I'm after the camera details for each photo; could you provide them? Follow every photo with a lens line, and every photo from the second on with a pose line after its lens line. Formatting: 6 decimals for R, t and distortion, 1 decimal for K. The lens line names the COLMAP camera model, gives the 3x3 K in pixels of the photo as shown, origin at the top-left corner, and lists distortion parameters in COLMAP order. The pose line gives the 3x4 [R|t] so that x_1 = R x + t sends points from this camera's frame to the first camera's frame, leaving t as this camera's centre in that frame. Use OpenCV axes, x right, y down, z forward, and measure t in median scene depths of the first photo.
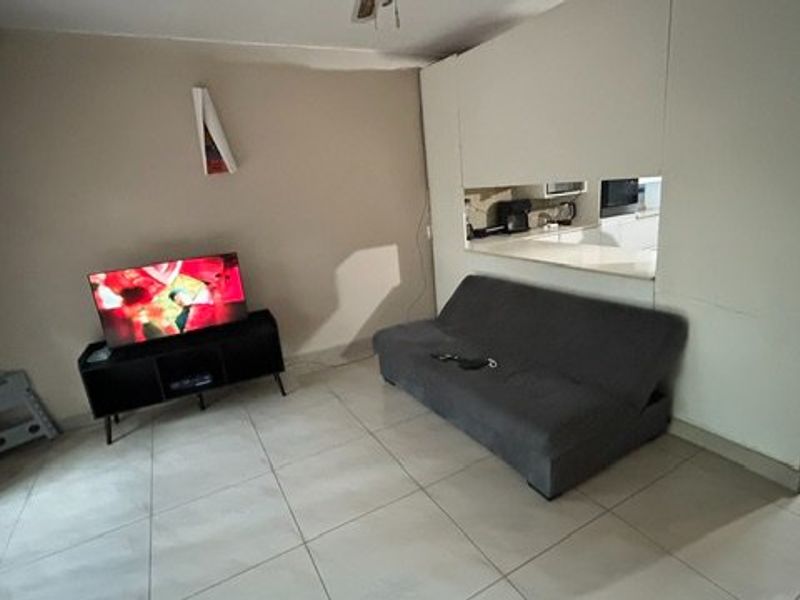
lens RADIAL K [[430.0, 0, 400.3], [0, 430.0, 303.5], [0, 0, 1]] dist [0.000514, -0.000228]
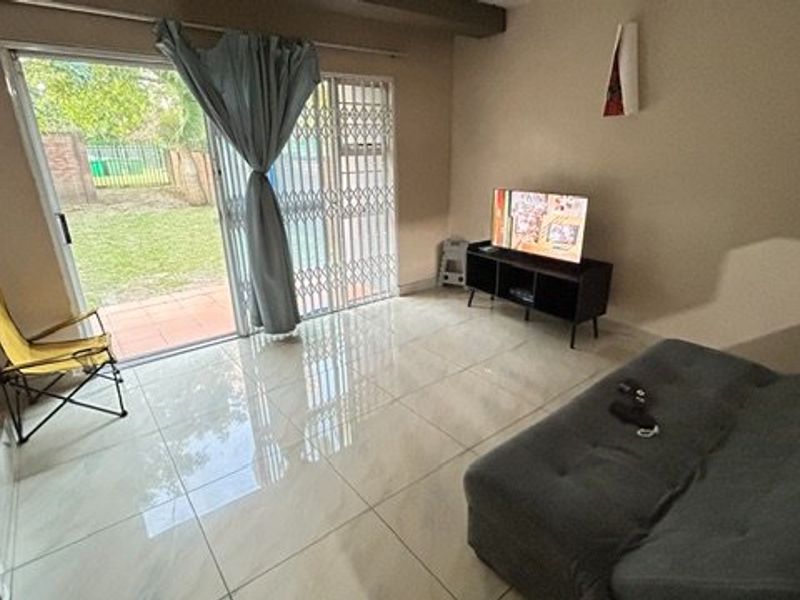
lens RADIAL K [[430.0, 0, 400.3], [0, 430.0, 303.5], [0, 0, 1]] dist [0.000514, -0.000228]
pose [[0.143110, 0.413553, -0.899162, 0.585808], [-0.264892, 0.891374, 0.367811, -0.155911], [0.953599, 0.185543, 0.237111, 0.392178]]
